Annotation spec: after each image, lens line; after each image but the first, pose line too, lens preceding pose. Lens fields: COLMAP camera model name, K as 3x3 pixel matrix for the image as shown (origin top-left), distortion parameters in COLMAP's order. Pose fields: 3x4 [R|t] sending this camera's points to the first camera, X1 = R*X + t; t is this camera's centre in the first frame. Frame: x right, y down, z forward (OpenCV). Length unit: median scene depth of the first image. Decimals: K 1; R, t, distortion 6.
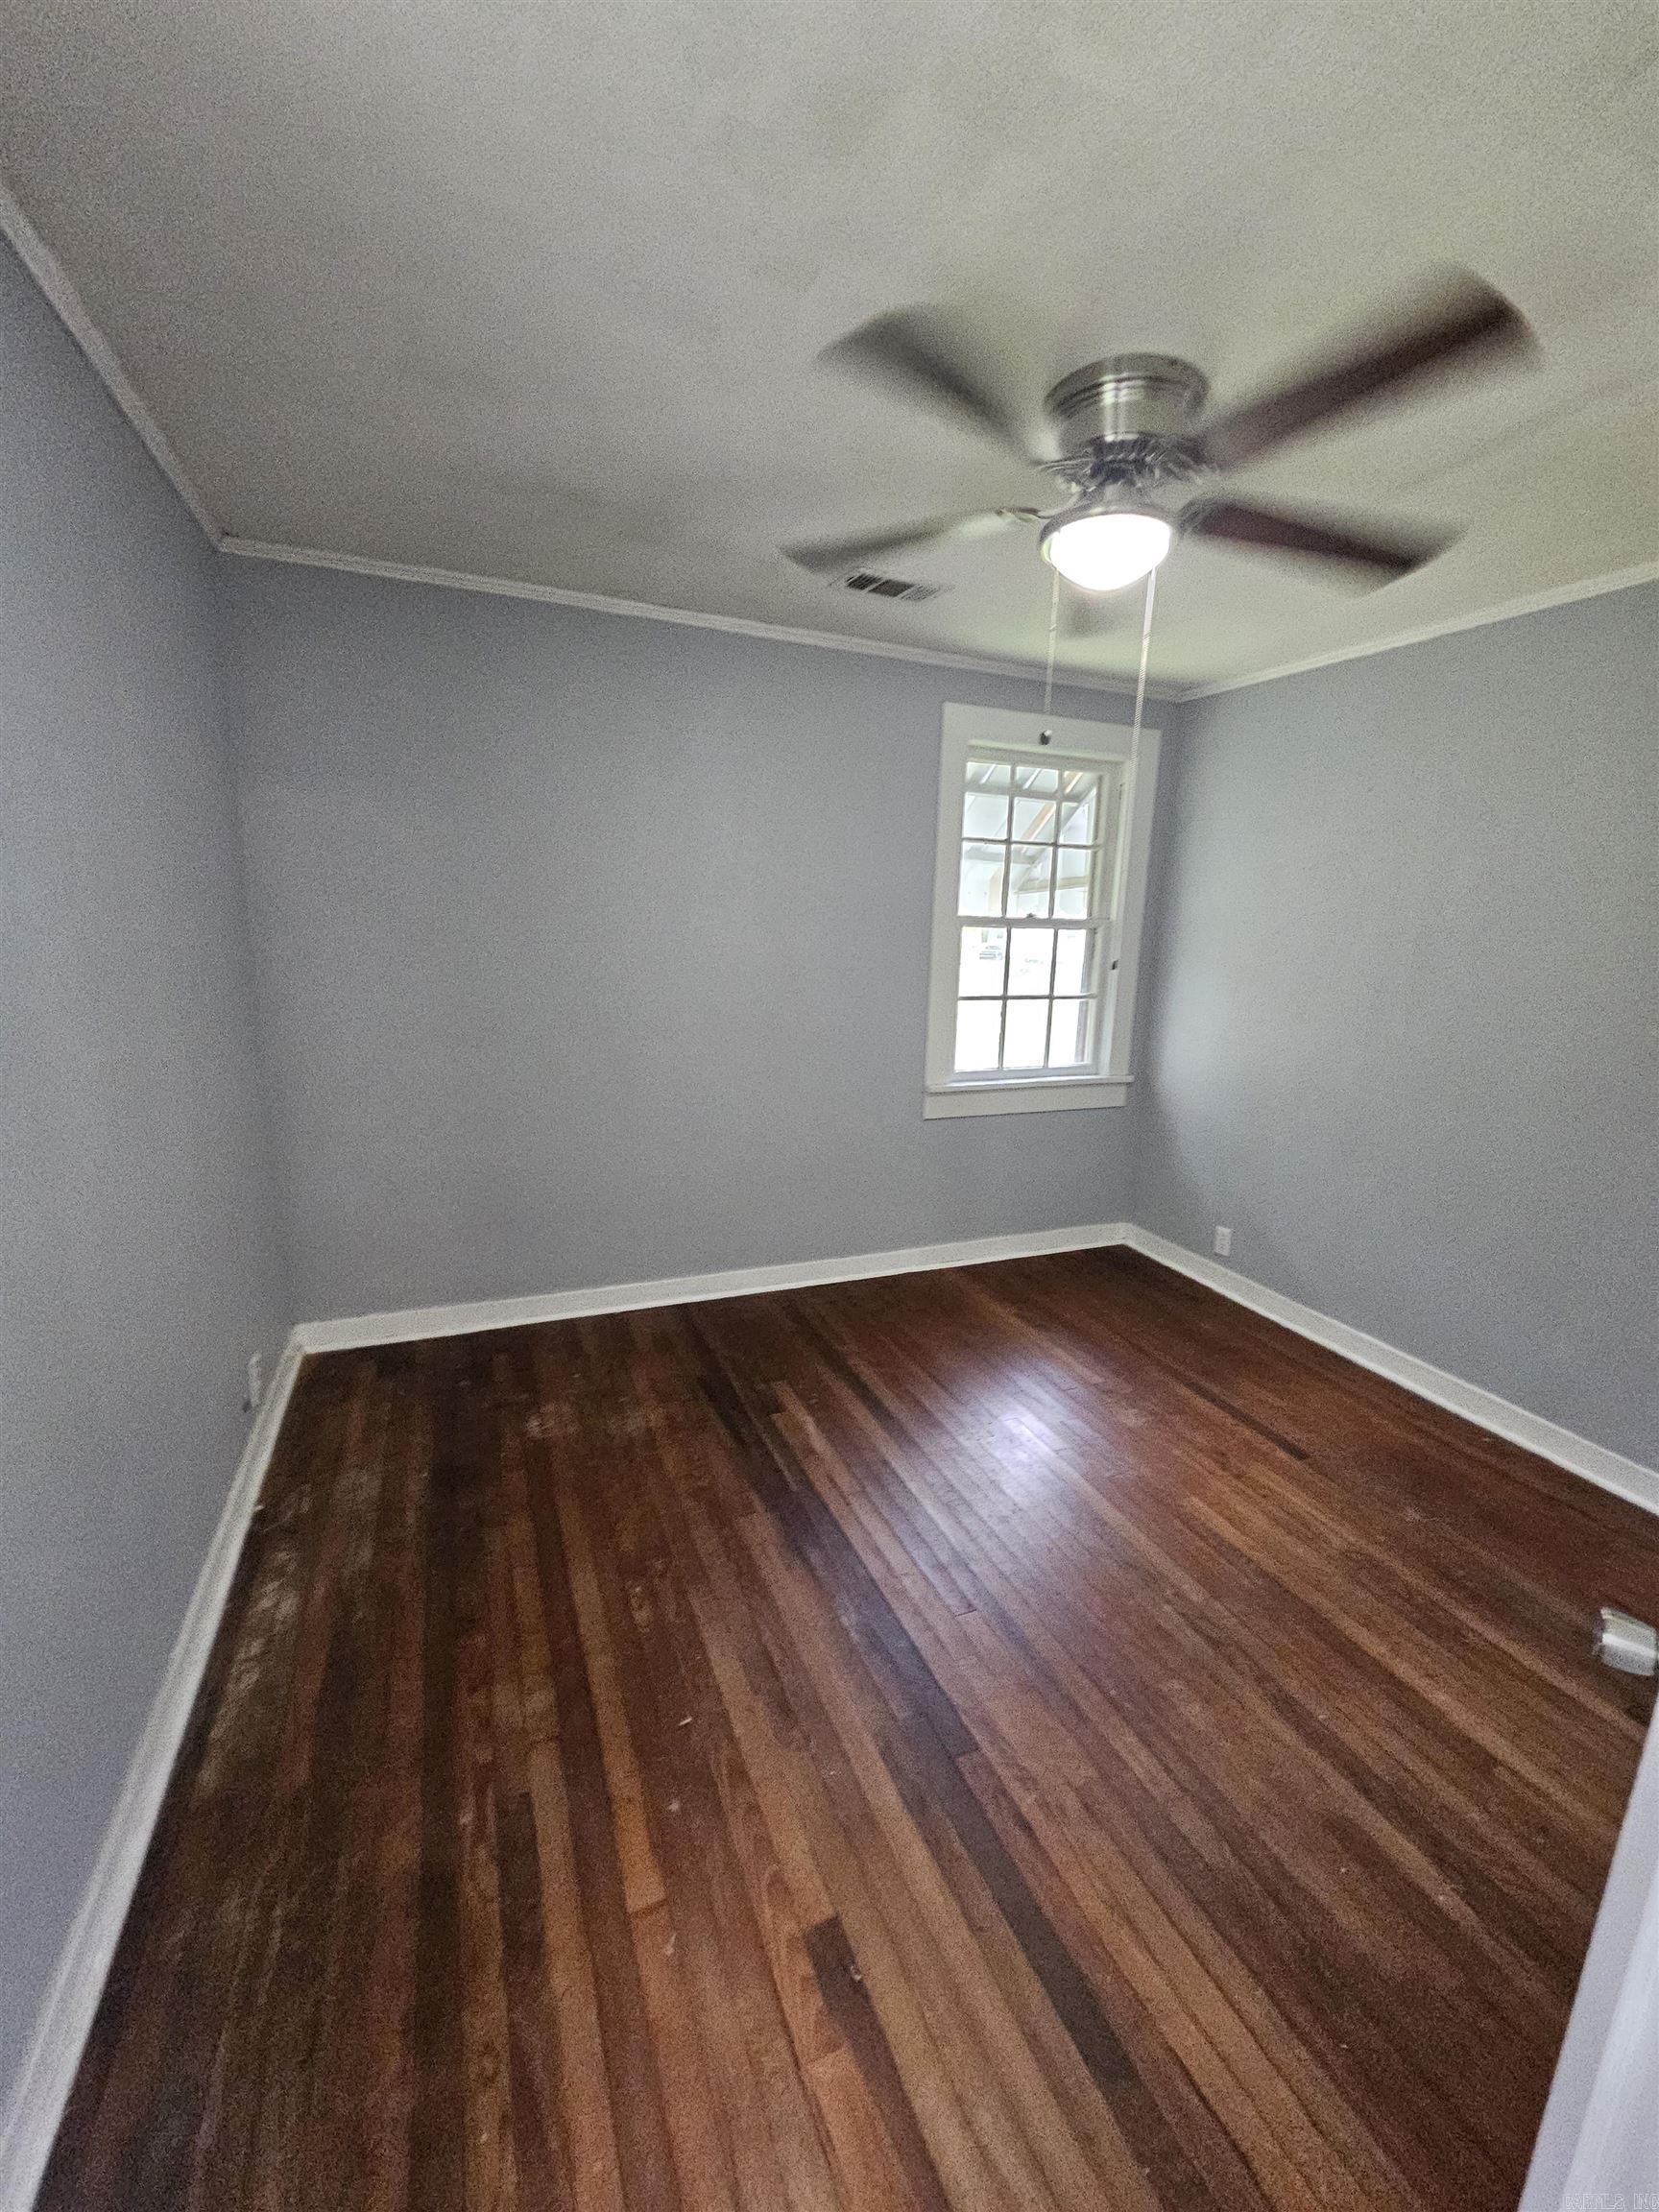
lens RADIAL K [[902.5, 0, 826.8], [0, 902.5, 1115.9], [0, 0, 1]] dist [-0.000768, -0.000489]
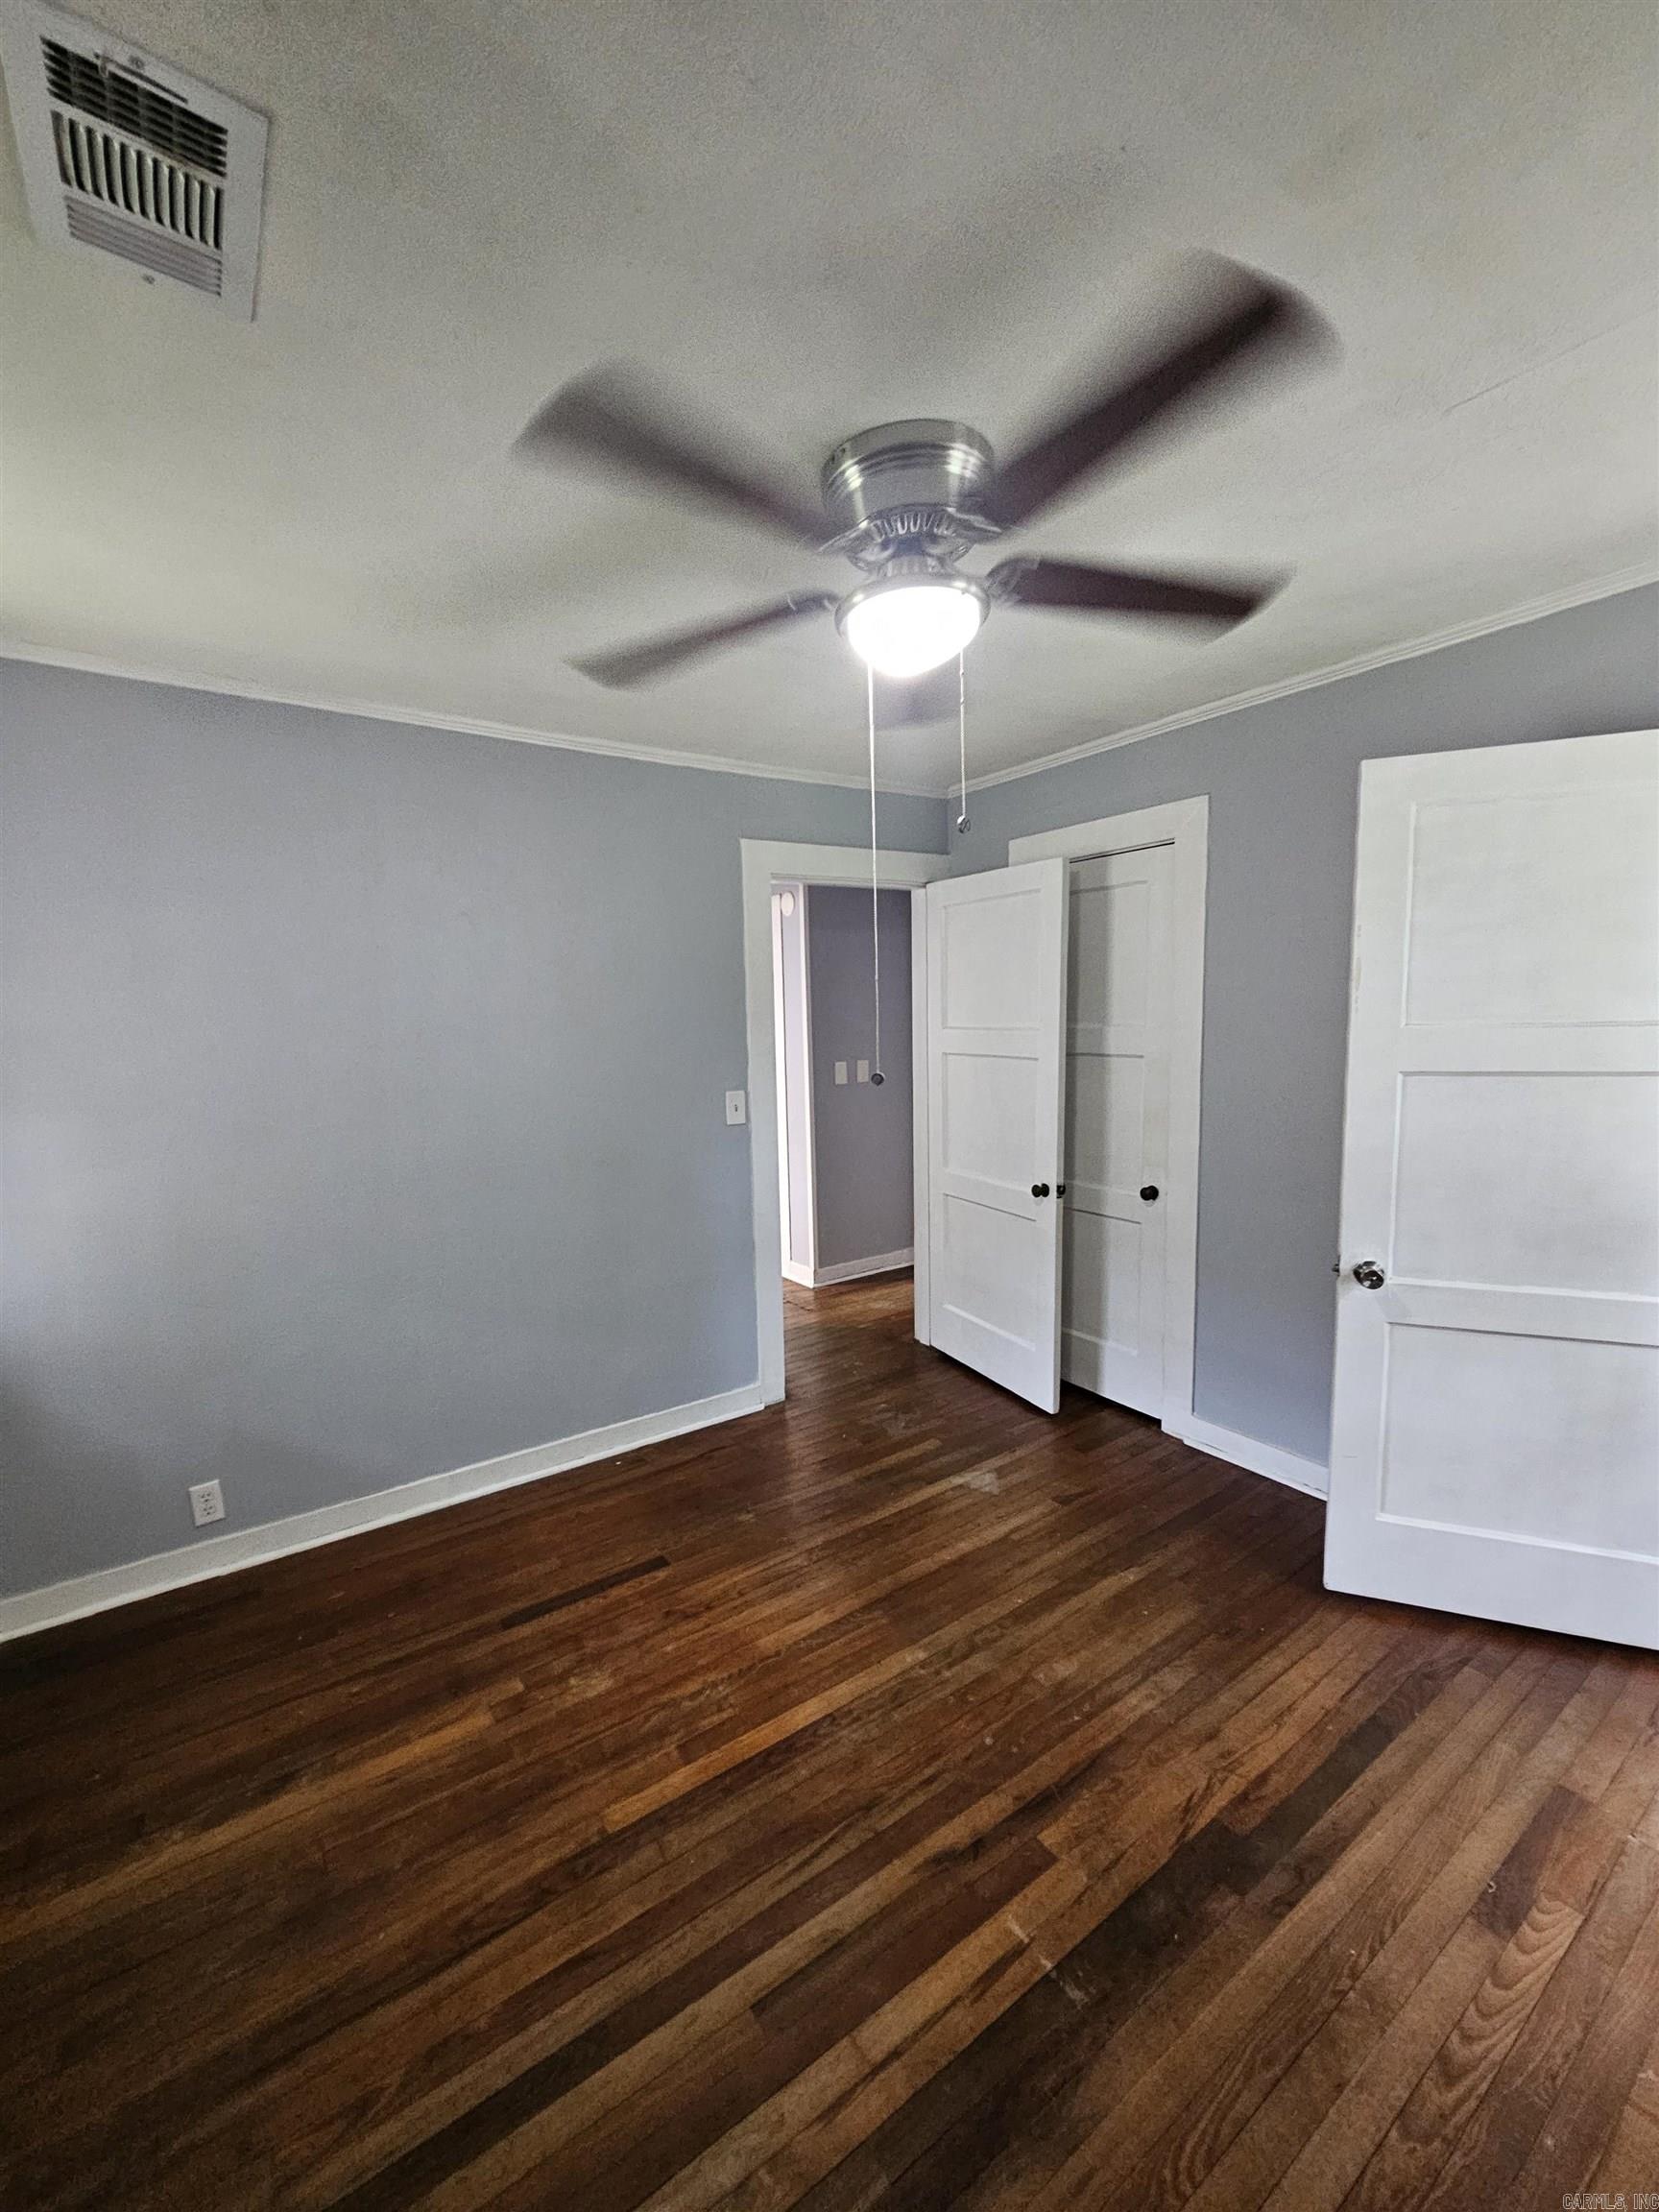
lens RADIAL K [[902.5, 0, 826.8], [0, 902.5, 1115.9], [0, 0, 1]] dist [-0.000768, -0.000489]
pose [[-0.221166, -0.137436, 0.965504, -0.504639], [0.226075, 0.955827, 0.187845, -0.294643], [-0.948671, 0.259821, -0.180325, 1.141324]]
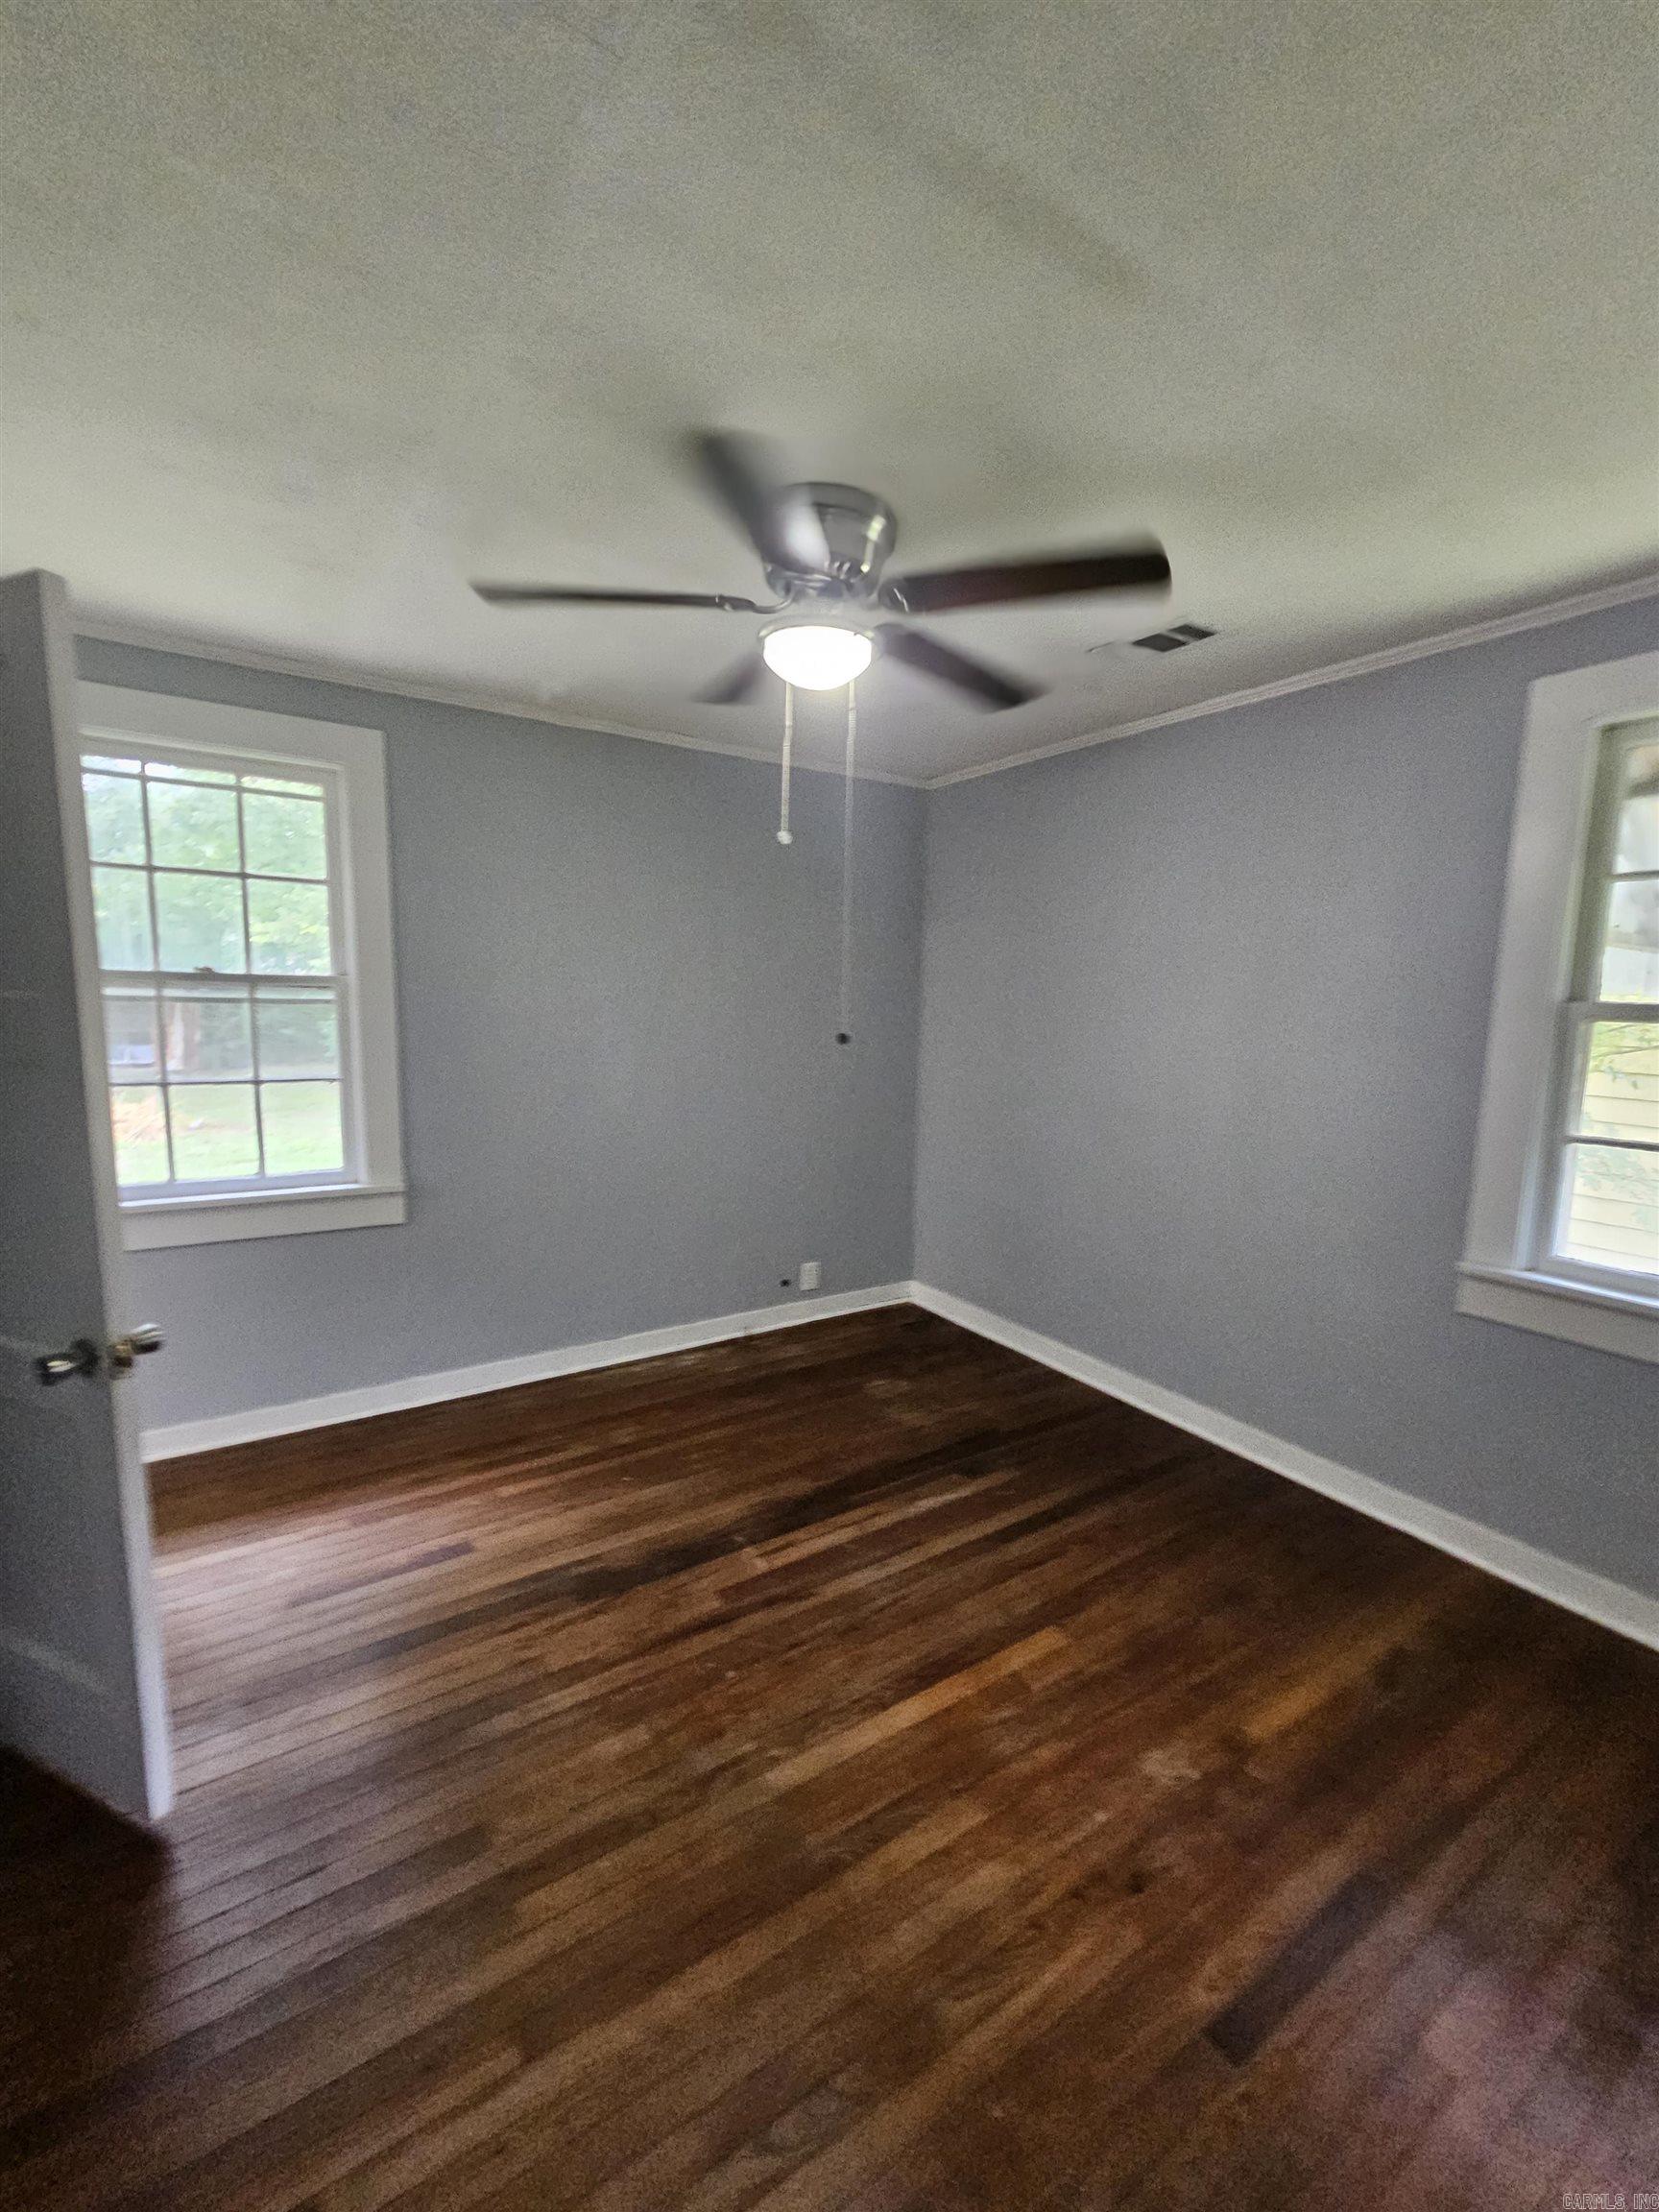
lens RADIAL K [[902.5, 0, 826.8], [0, 902.5, 1115.9], [0, 0, 1]] dist [-0.000768, -0.000489]
pose [[0.188810, 0.106279, -0.976246, 1.189373], [-0.224472, 0.972477, 0.062455, -0.134130], [0.956014, 0.207348, 0.207470, 0.750752]]
